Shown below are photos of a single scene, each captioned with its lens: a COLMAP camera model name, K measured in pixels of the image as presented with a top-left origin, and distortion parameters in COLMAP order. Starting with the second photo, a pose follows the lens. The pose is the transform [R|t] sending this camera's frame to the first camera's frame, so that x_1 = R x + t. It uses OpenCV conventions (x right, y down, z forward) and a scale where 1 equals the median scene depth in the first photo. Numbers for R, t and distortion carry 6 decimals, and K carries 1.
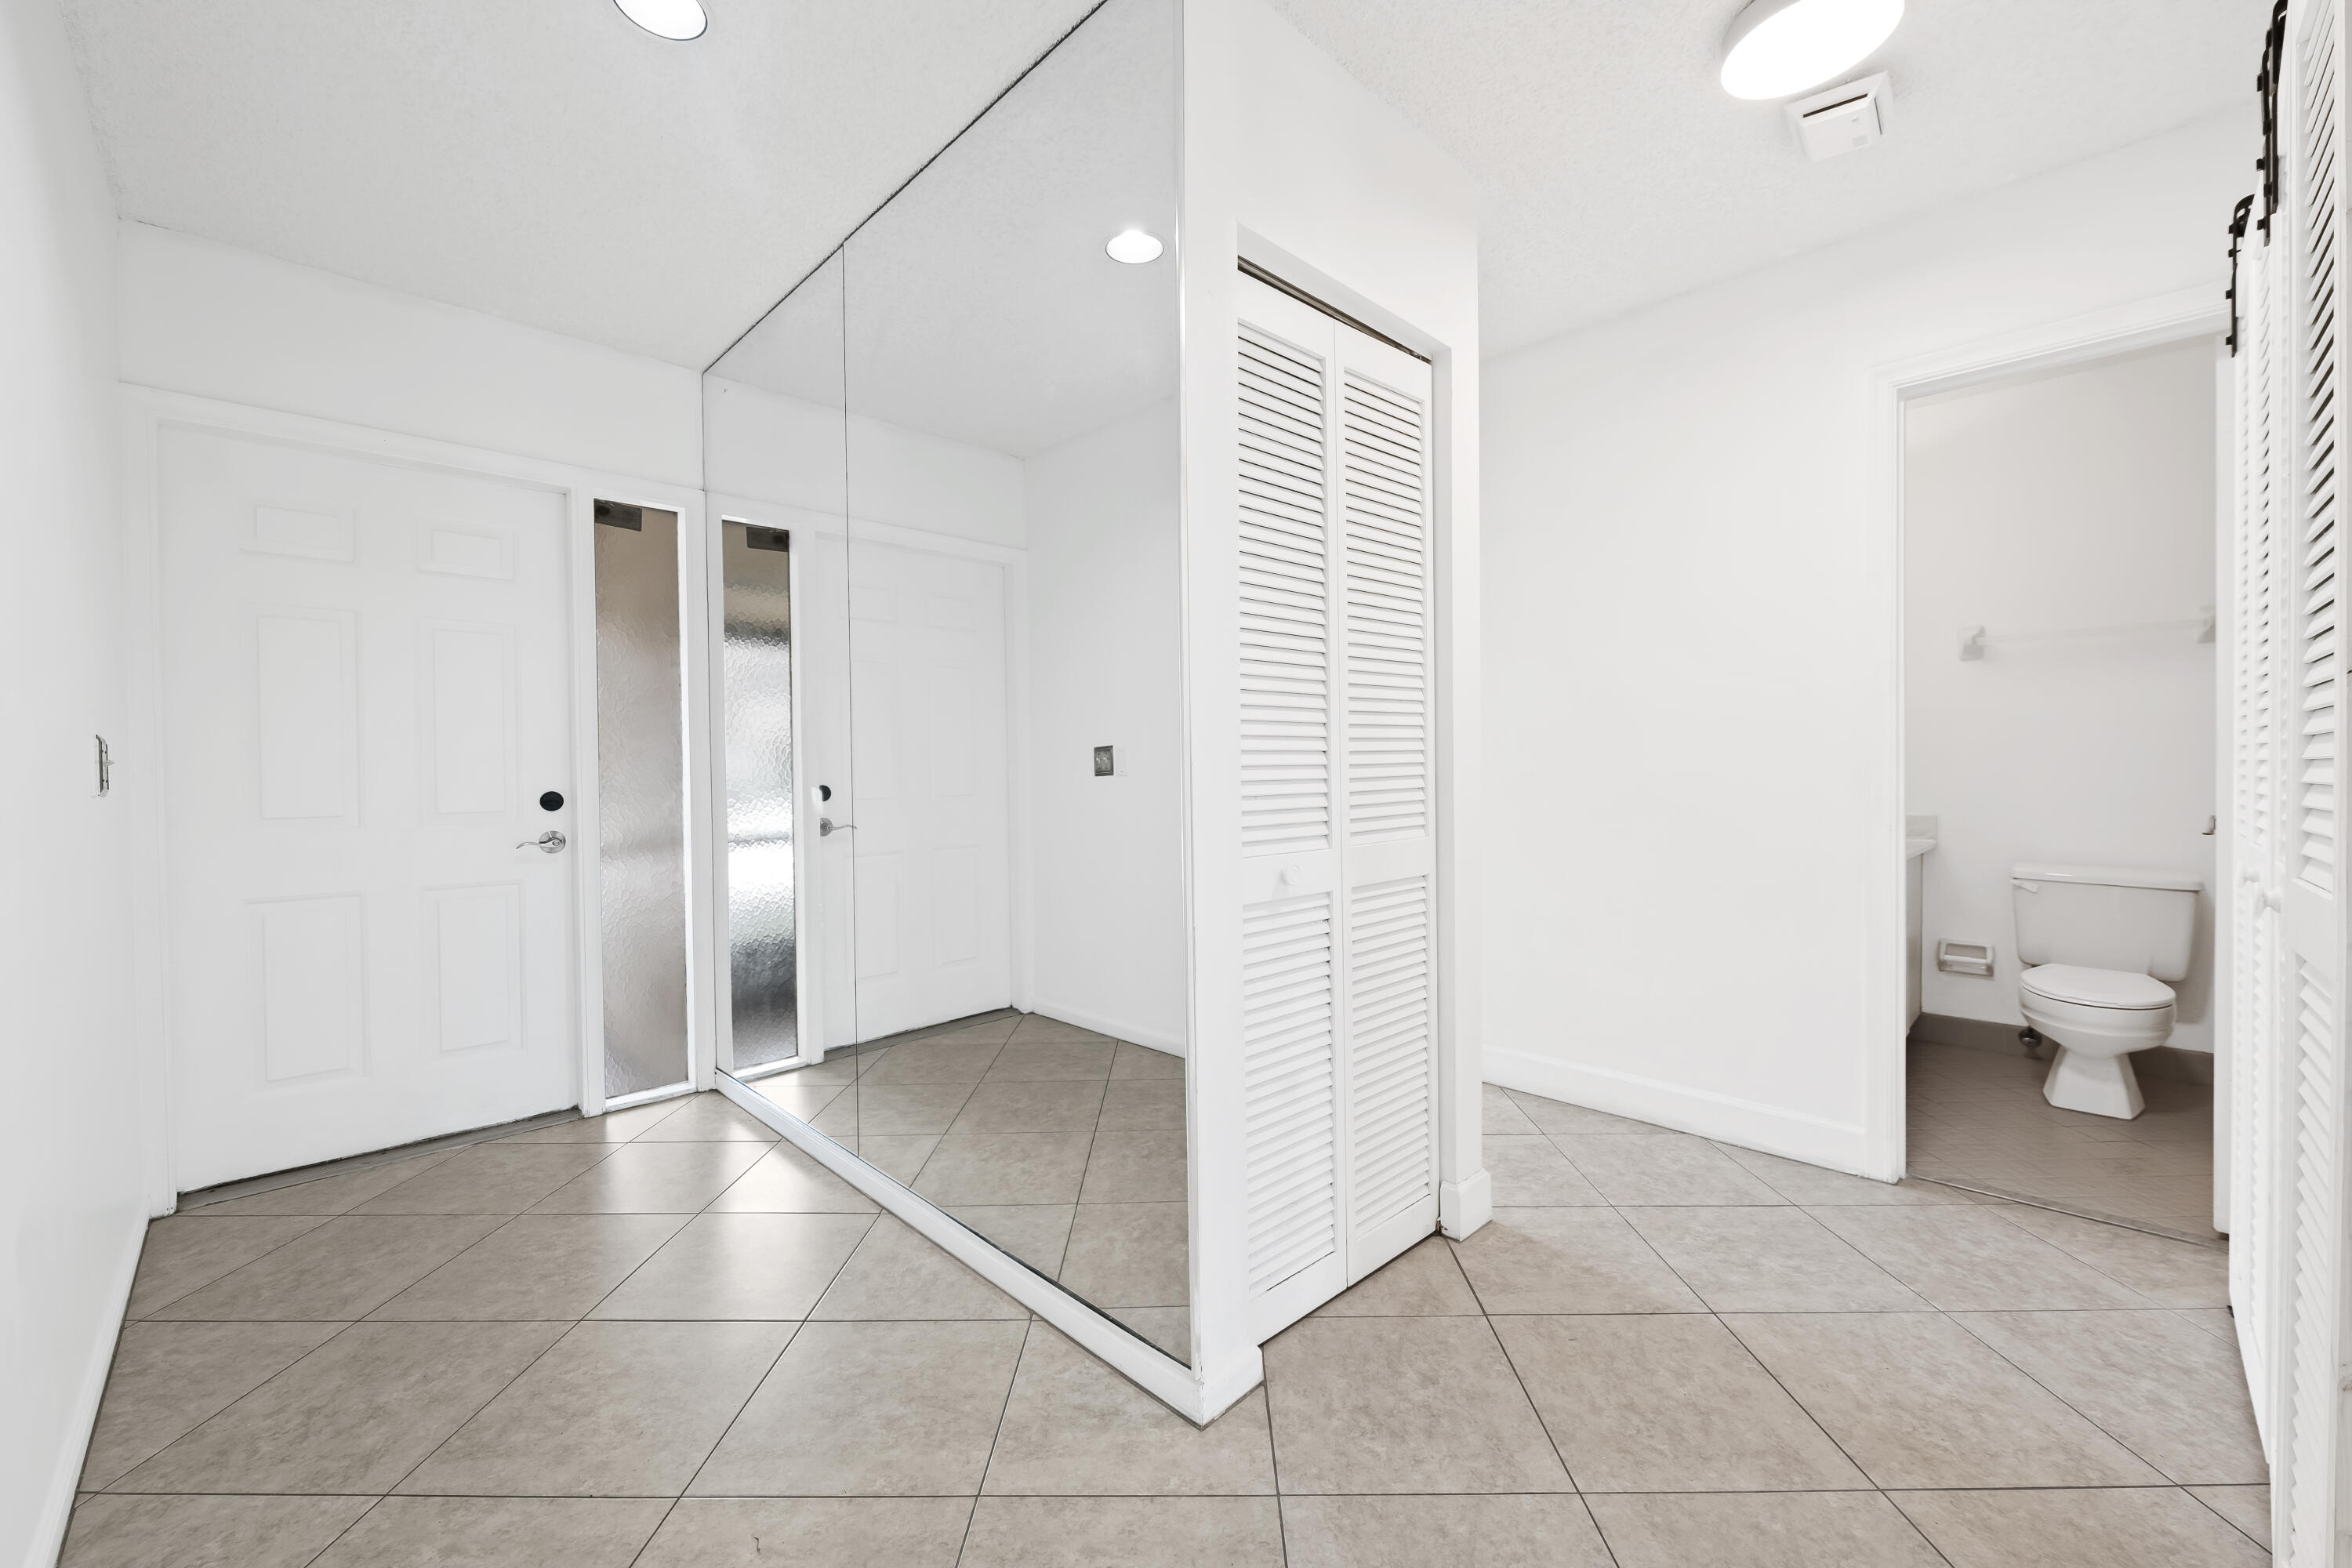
lens RADIAL K [[931.6, 0, 1176.2], [0, 931.6, 785.1], [0, 0, 1]] dist [0.002314, -0.002945]
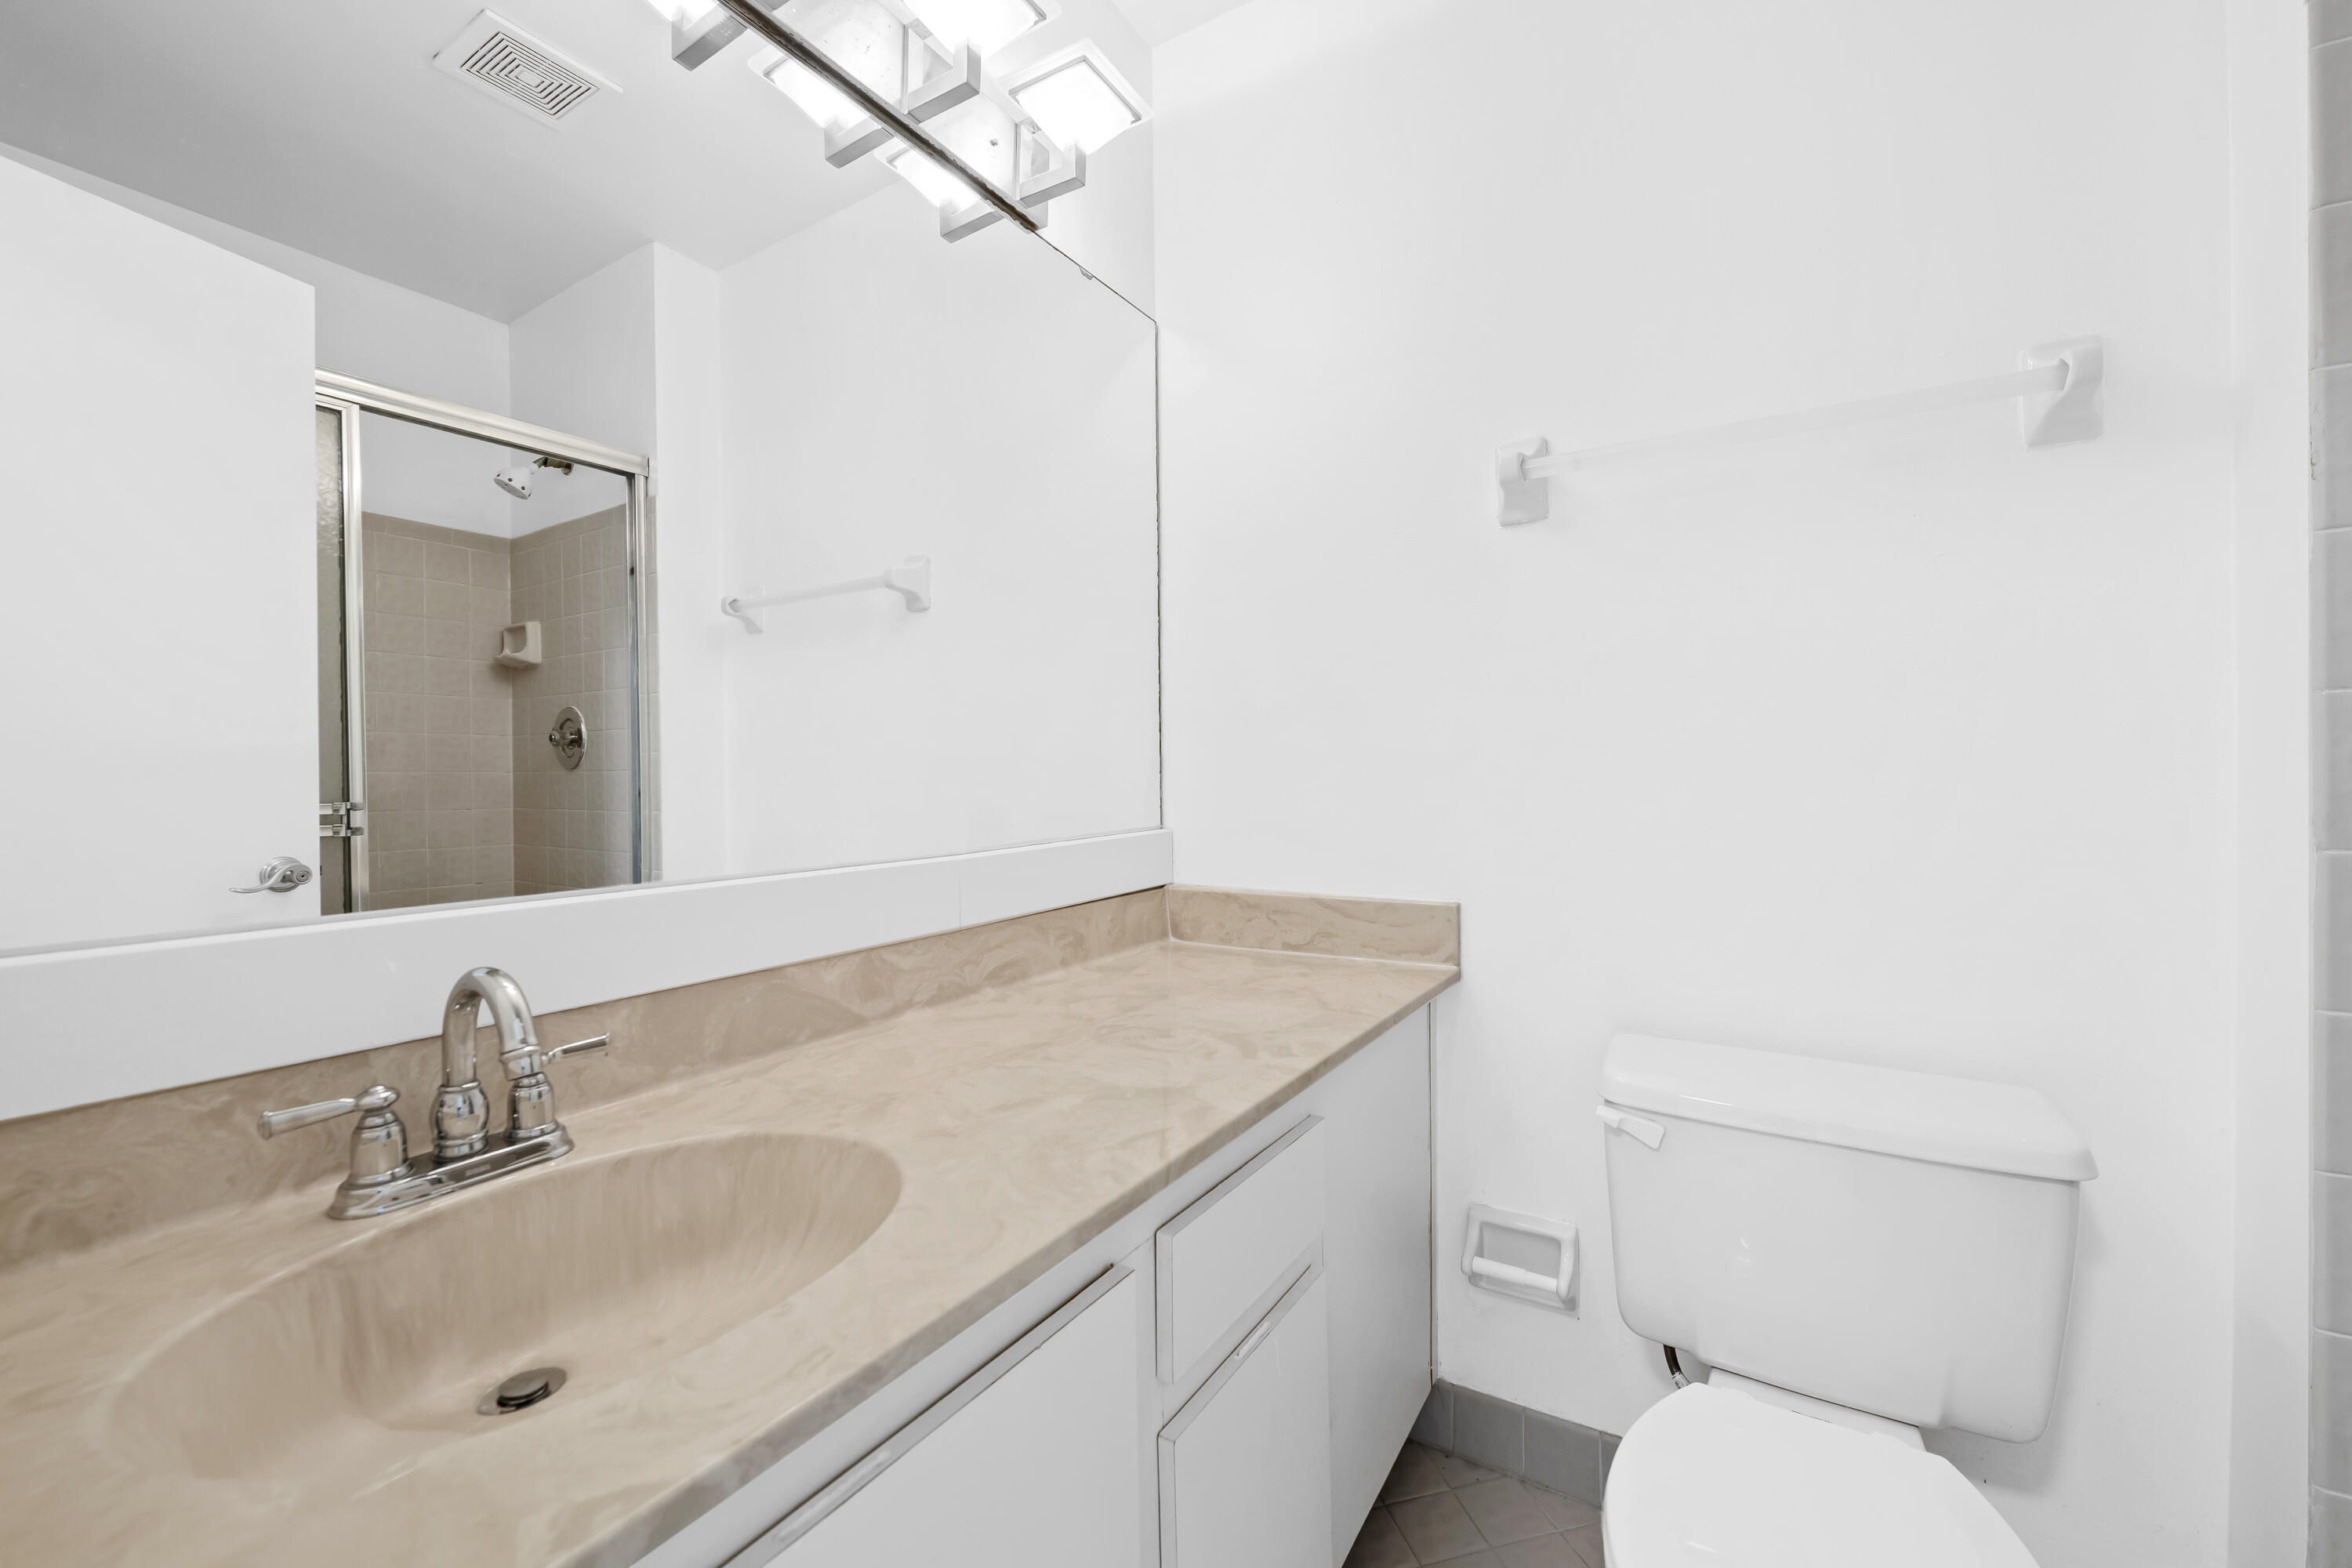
lens RADIAL K [[931.6, 0, 1189.1], [0, 931.6, 775.2], [0, 0, 1]] dist [0.002314, -0.002945]
pose [[0.968786, 0.000020, 0.247899, 0.619042], [0.004656, 0.999822, -0.018275, -0.016719], [-0.247855, 0.018859, 0.968613, 0.652824]]
